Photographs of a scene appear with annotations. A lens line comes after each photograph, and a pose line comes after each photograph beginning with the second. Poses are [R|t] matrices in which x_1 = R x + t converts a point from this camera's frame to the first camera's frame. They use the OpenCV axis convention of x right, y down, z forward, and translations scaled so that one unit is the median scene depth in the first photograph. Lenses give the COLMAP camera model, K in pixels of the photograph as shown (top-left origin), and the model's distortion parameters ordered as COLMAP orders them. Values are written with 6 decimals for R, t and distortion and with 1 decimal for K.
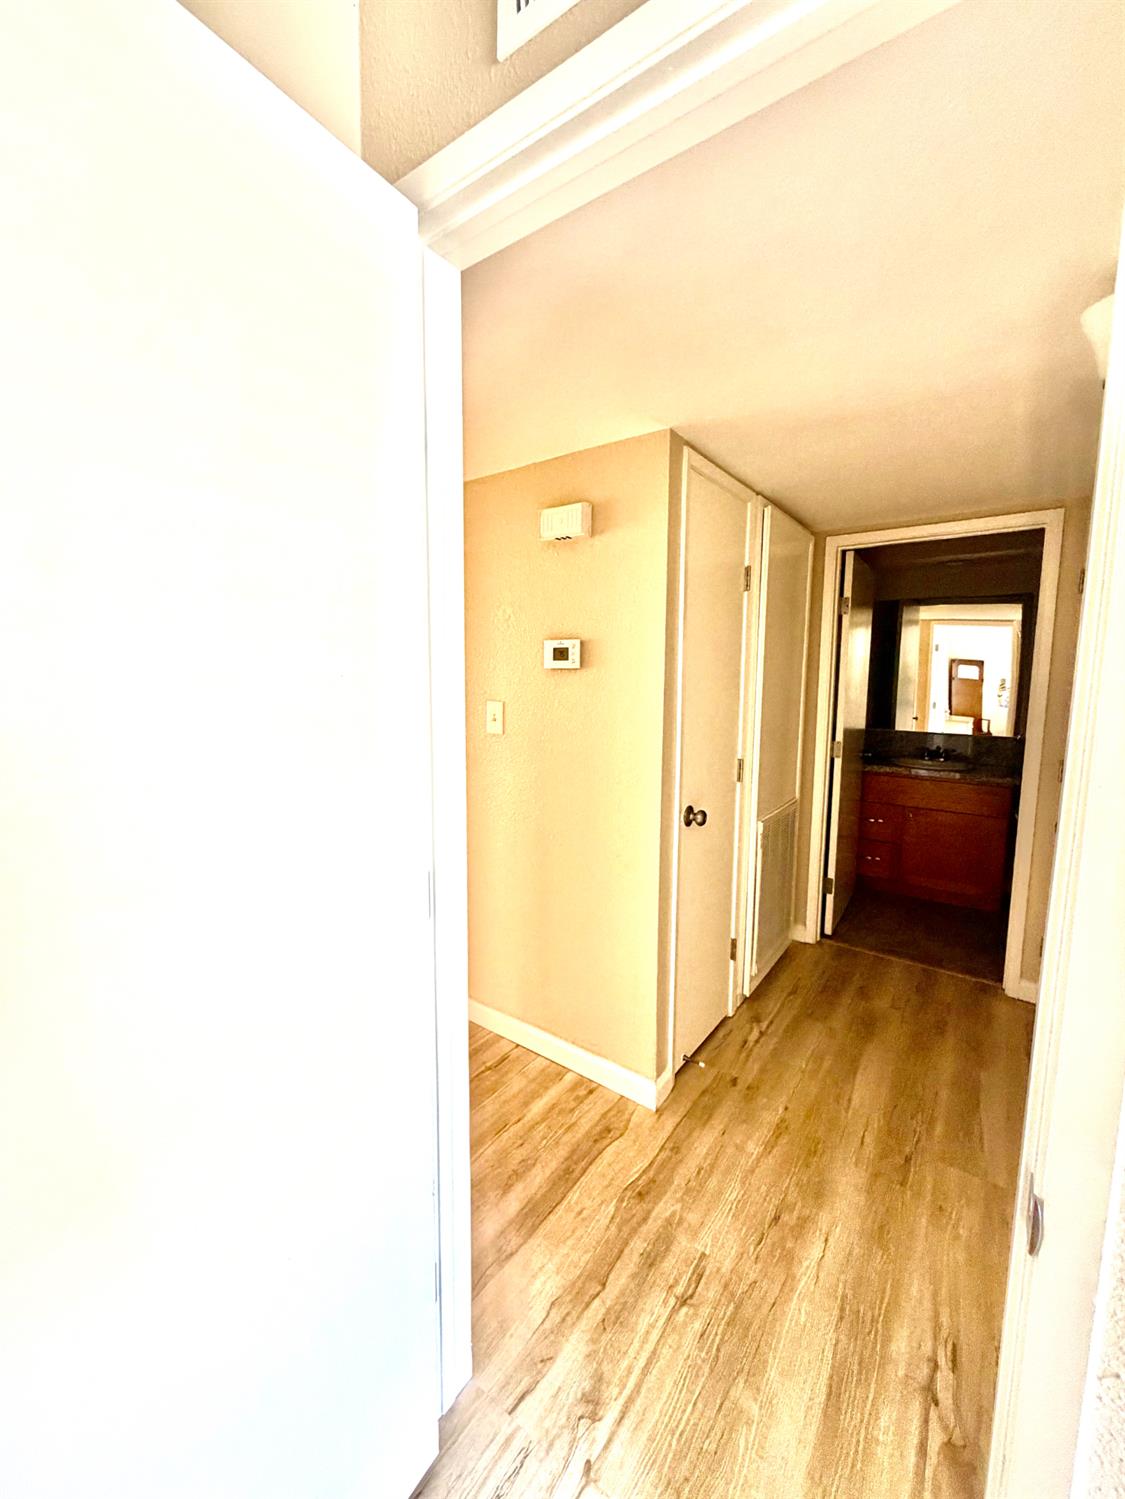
lens RADIAL K [[597.6, 0, 560.9], [0, 597.6, 753.7], [0, 0, 1]] dist [-0.000177, 0.000444]
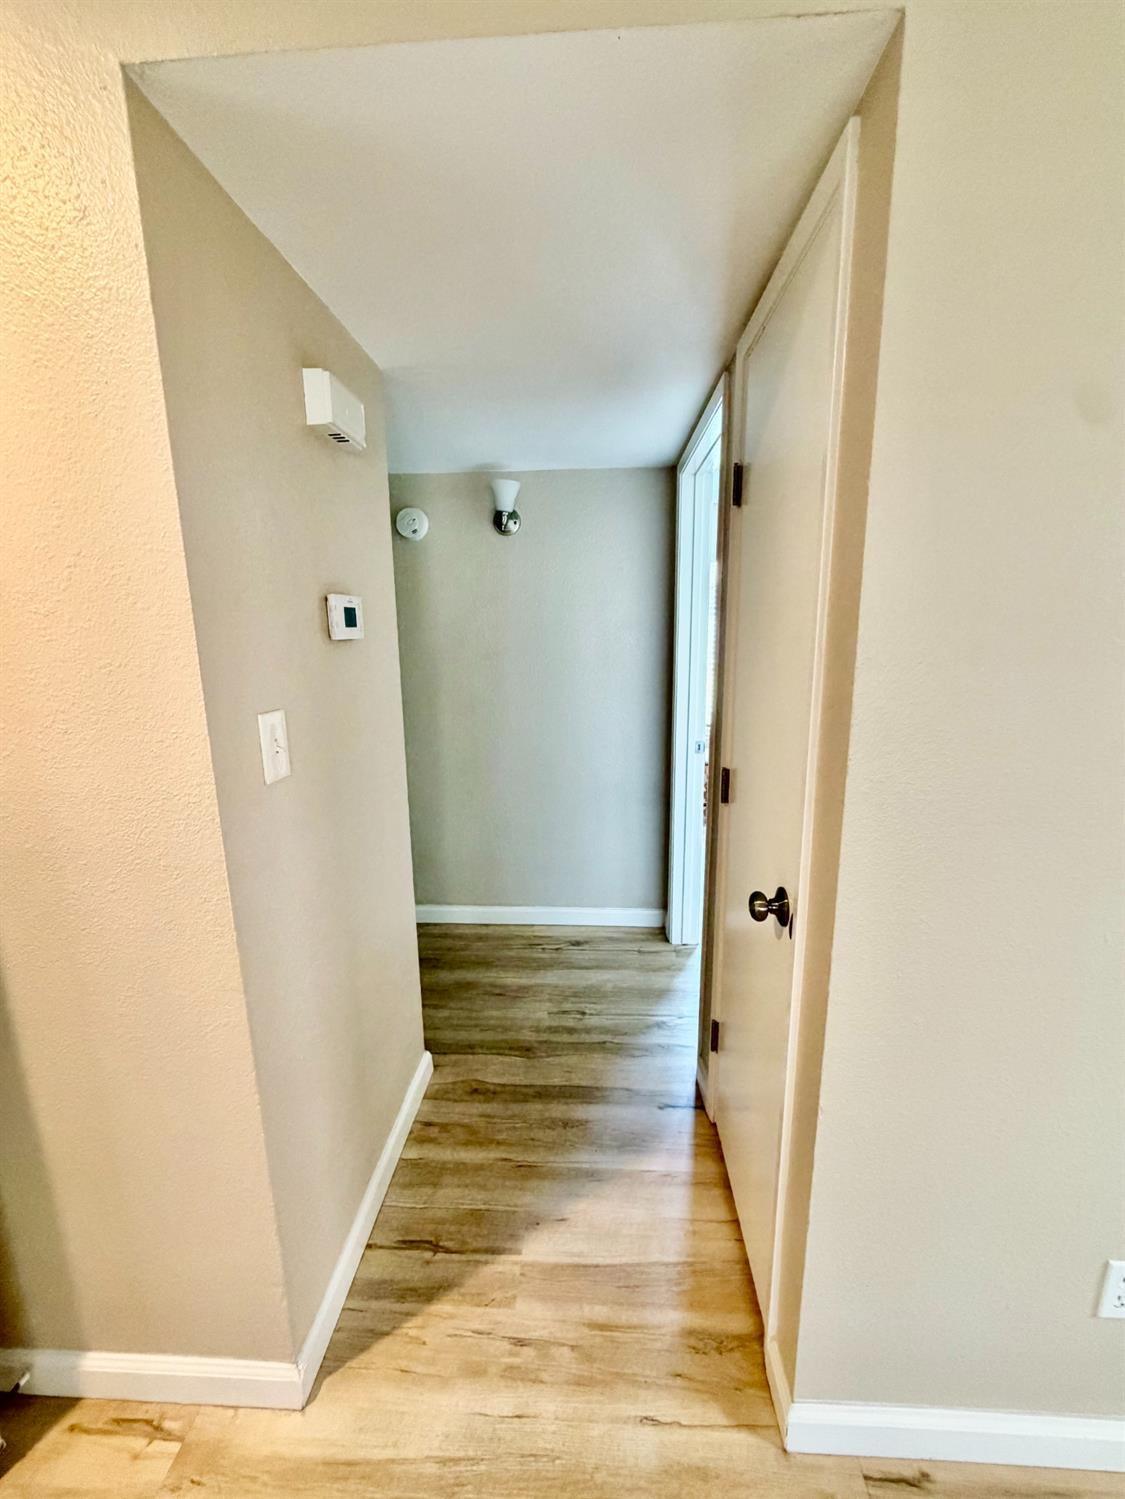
lens RADIAL K [[597.6, 0, 555.8], [0, 597.6, 751.6], [0, 0, 1]] dist [-0.000177, 0.000444]
pose [[-0.545327, -0.163642, 0.822095, -0.778235], [0.109739, 0.958380, 0.263564, -0.193929], [-0.831009, 0.233944, -0.504673, 1.319415]]
